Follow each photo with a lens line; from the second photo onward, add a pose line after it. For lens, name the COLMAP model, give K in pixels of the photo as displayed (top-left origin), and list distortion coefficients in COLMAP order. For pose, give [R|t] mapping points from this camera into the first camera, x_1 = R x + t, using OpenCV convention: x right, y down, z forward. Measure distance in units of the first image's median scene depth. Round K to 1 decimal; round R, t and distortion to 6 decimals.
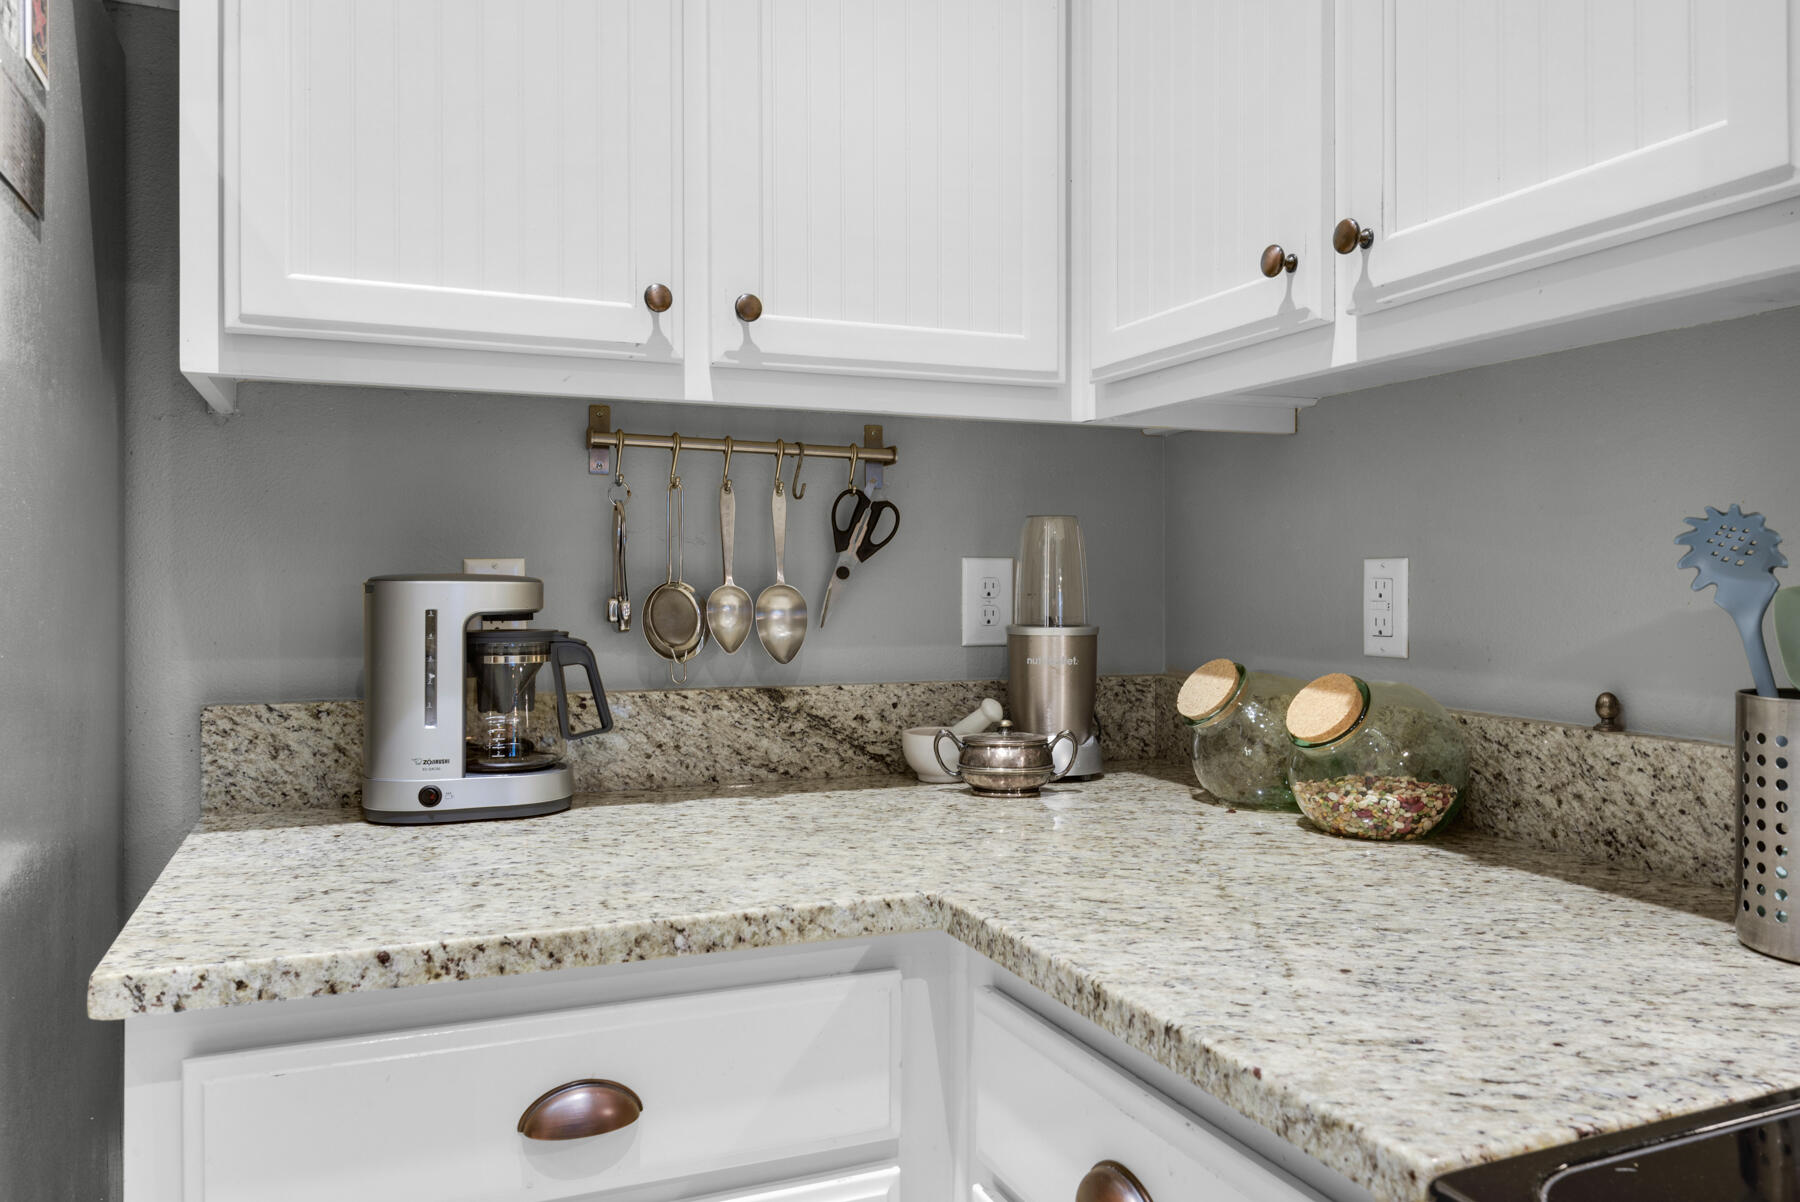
lens RADIAL K [[1287.7, 0, 903.3], [0, 1287.7, 585.5], [0, 0, 1]] dist [-0.033022, -0.000711]
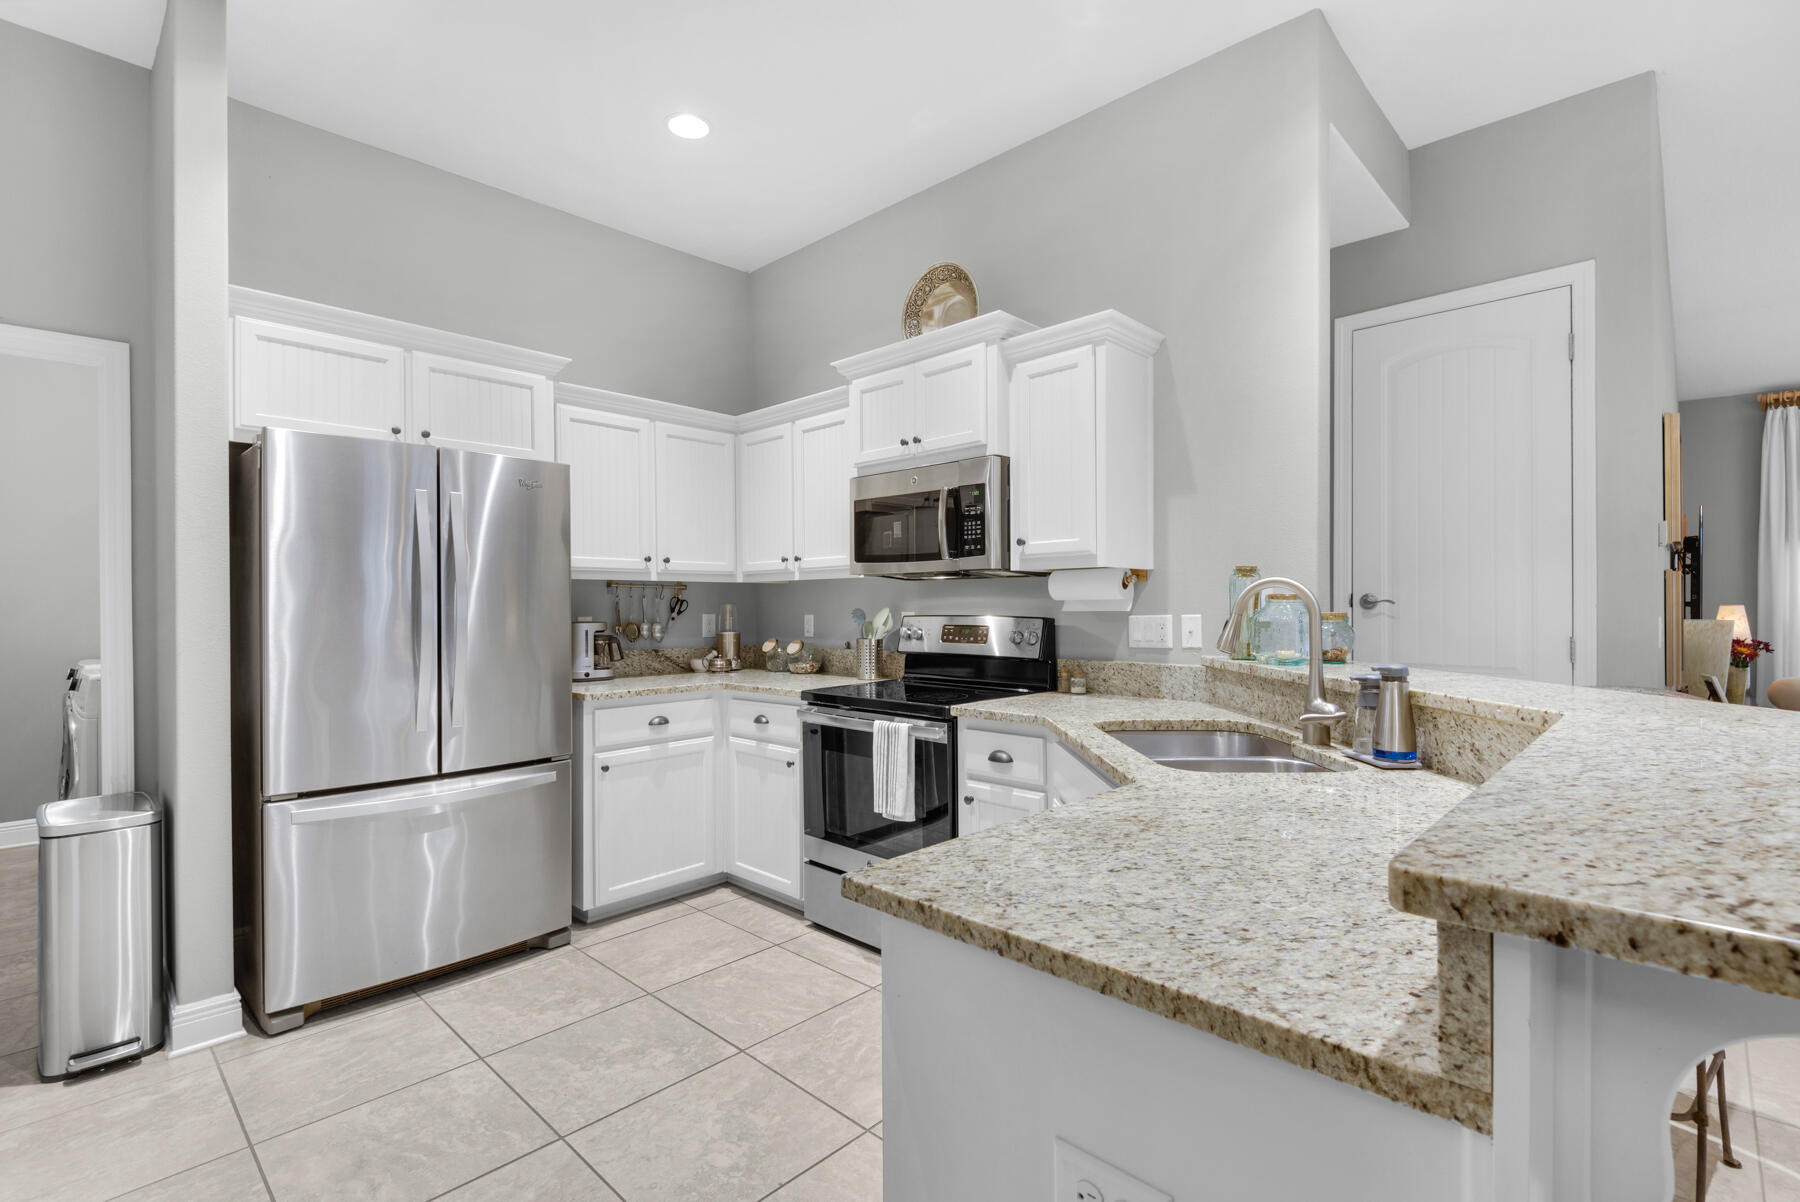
lens RADIAL K [[815.1, 0, 912.3], [0, 815.1, 601.4], [0, 0, 1]] dist [0.029624, 0.000245]
pose [[0.910045, -0.003786, 0.414491, -0.438037], [0.008753, 0.999911, -0.010085, -0.033295], [-0.414416, 0.012806, 0.909997, -1.607566]]
